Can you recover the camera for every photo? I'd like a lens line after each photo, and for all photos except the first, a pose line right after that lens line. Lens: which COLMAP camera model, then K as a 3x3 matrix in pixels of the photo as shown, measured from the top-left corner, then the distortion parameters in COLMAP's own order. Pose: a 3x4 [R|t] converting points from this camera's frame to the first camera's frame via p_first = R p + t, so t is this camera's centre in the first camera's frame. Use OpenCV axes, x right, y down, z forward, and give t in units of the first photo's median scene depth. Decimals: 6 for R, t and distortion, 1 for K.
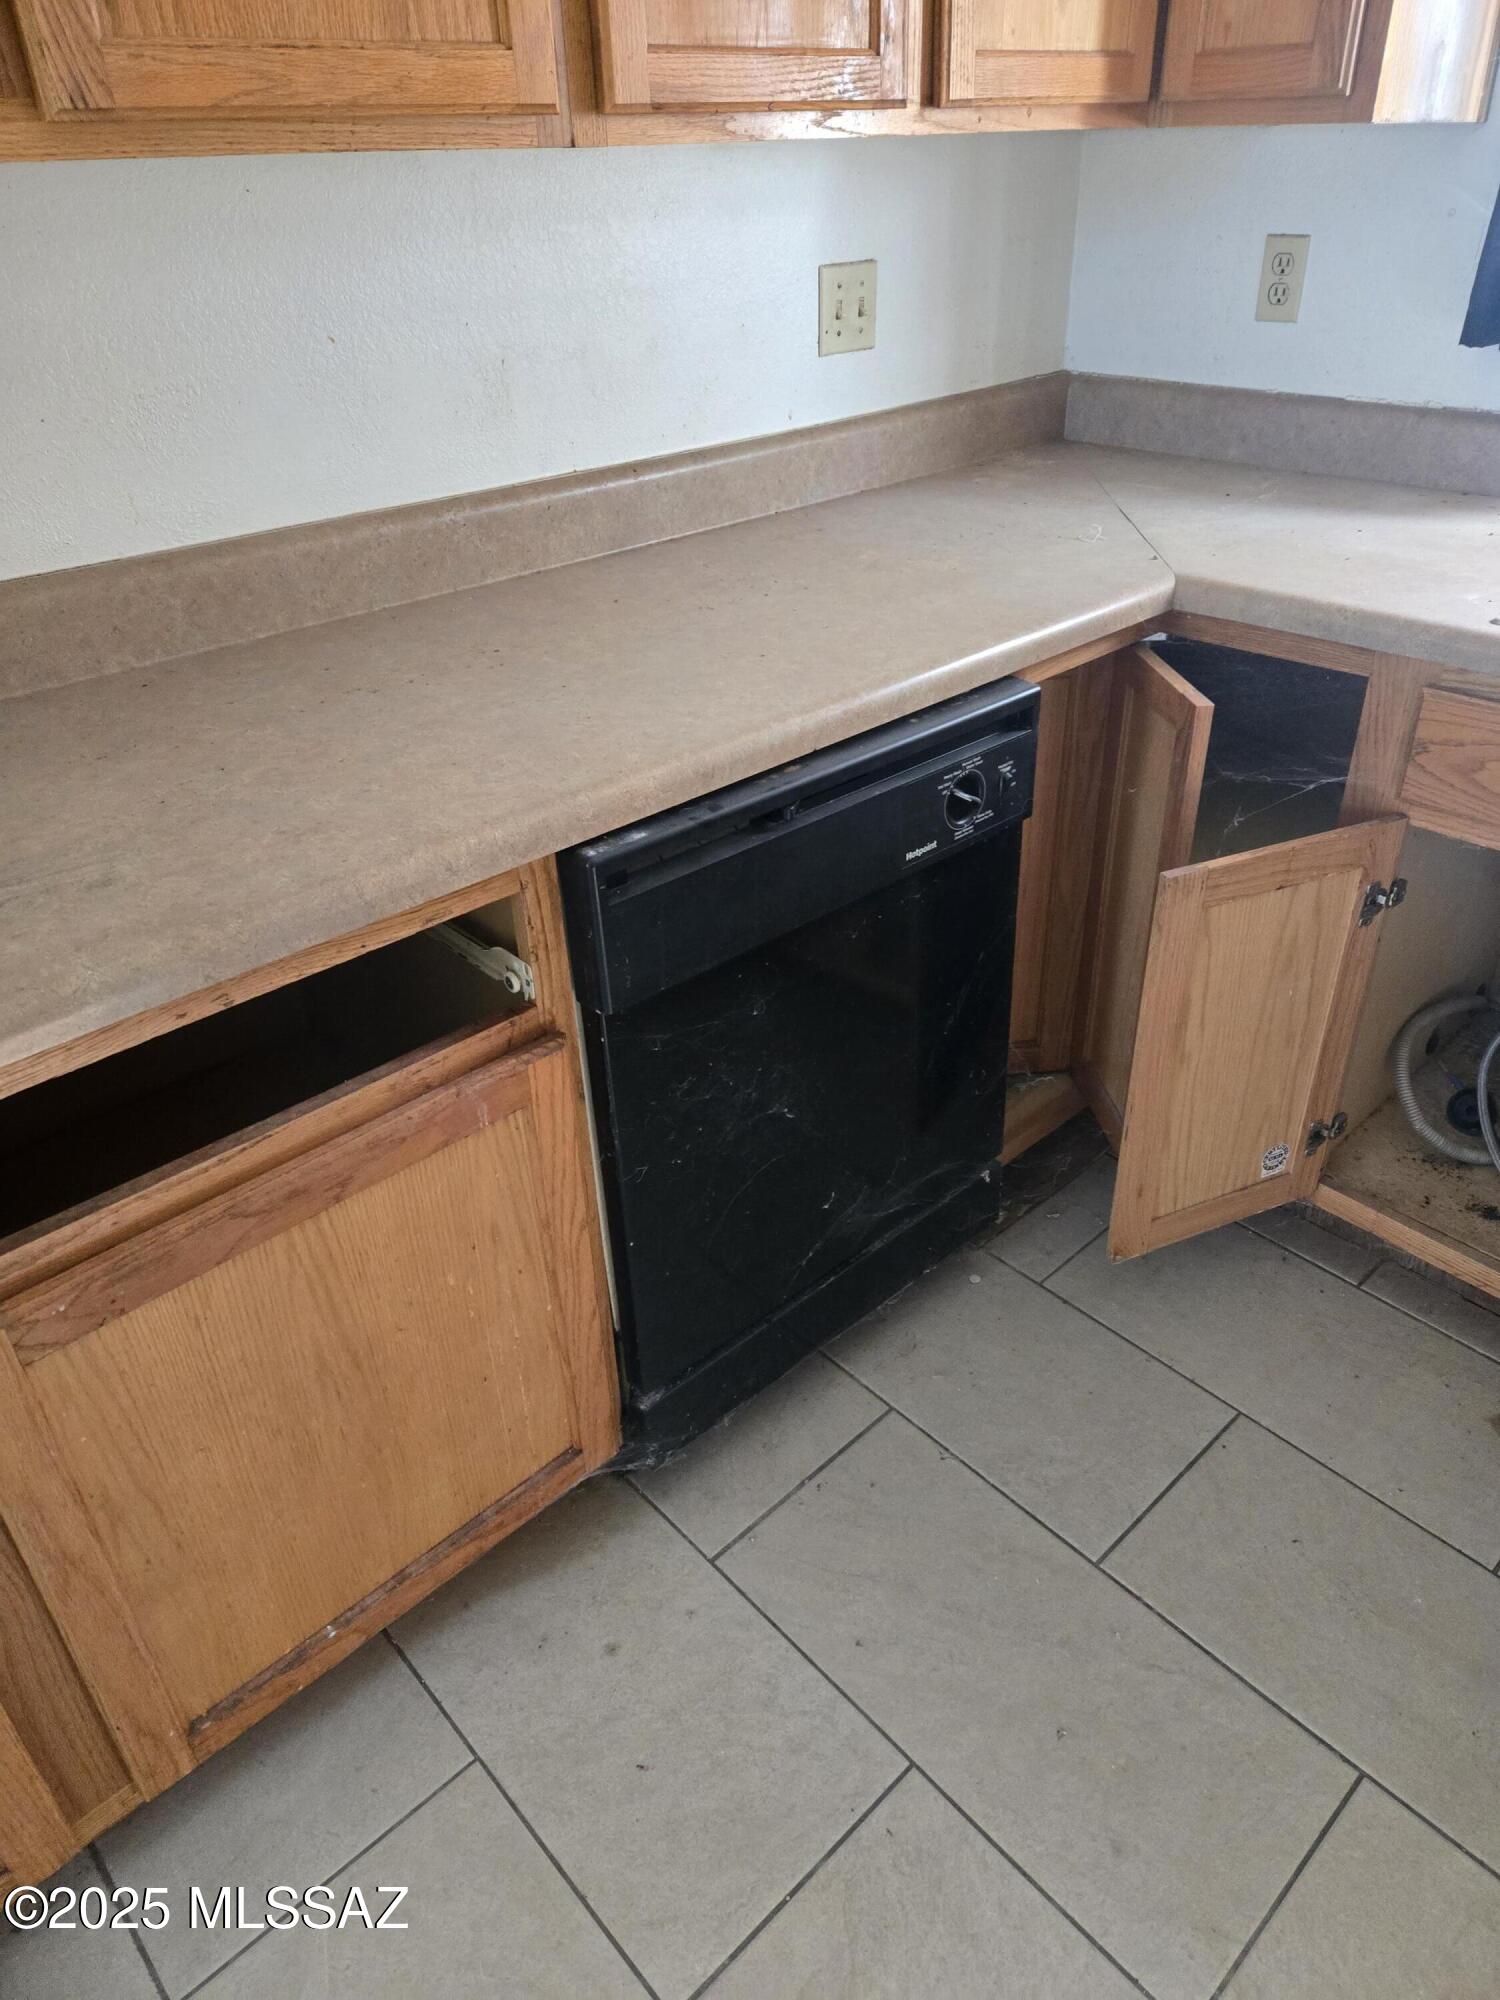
lens RADIAL K [[1332.6, 0, 755.2], [0, 1332.6, 986.0], [0, 0, 1]] dist [0.085796, -0.092254]
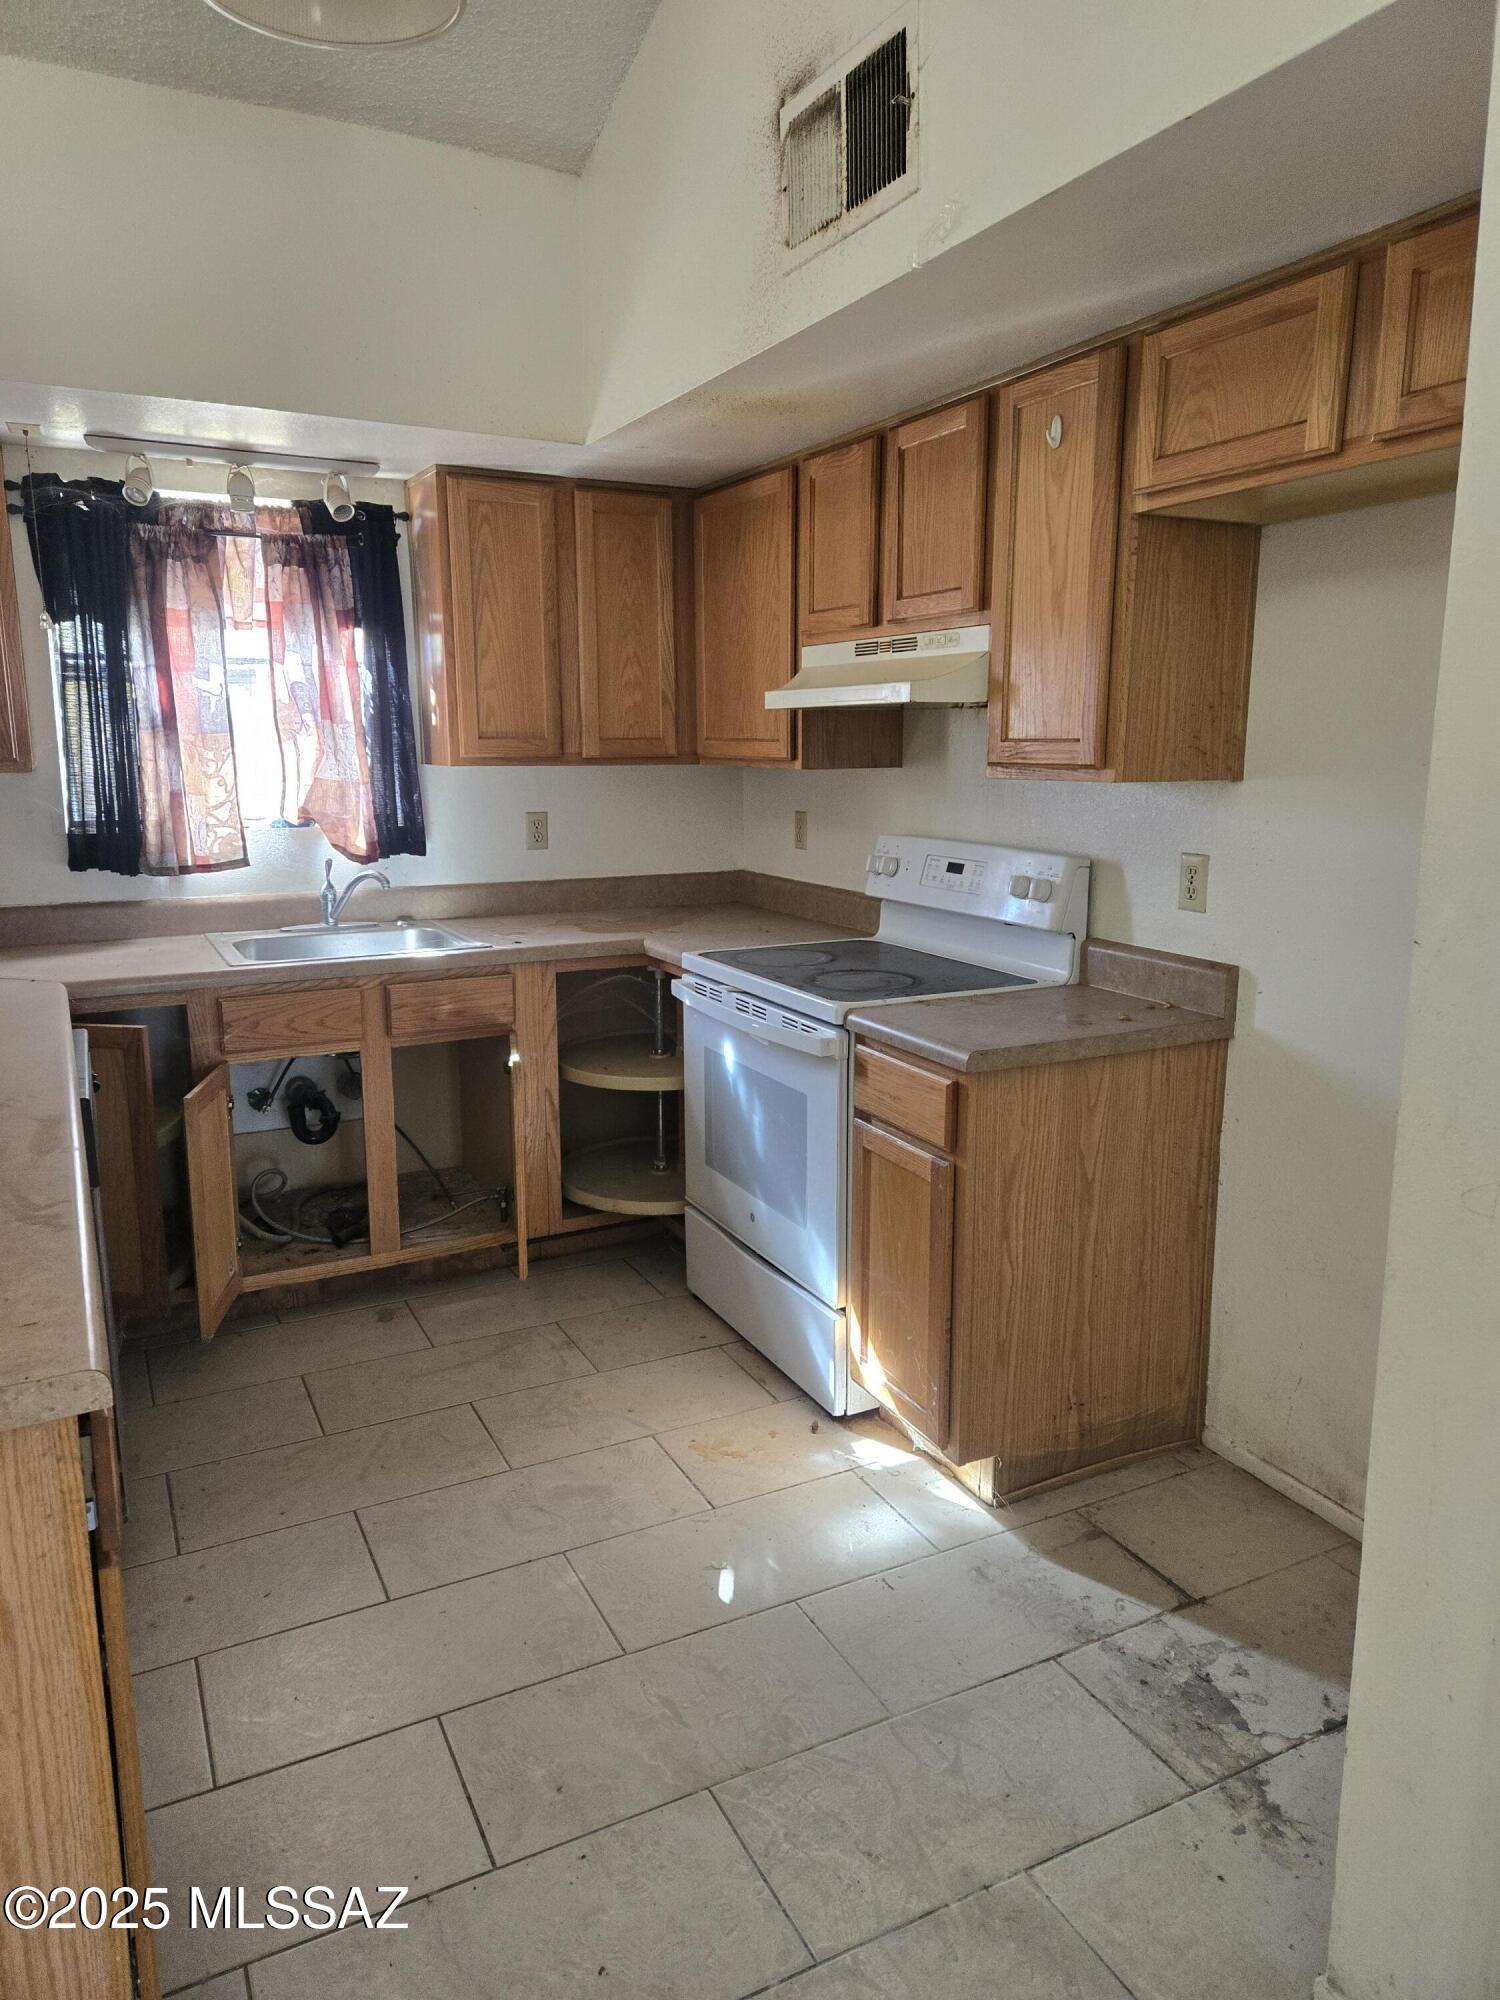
lens RADIAL K [[1332.6, 0, 755.2], [0, 1332.6, 986.0], [0, 0, 1]] dist [0.085796, -0.092254]
pose [[0.275736, -0.150418, 0.949392, -1.224219], [0.502087, 0.864772, -0.008812, 0.196549], [-0.819682, 0.479107, 0.313971, -0.363960]]
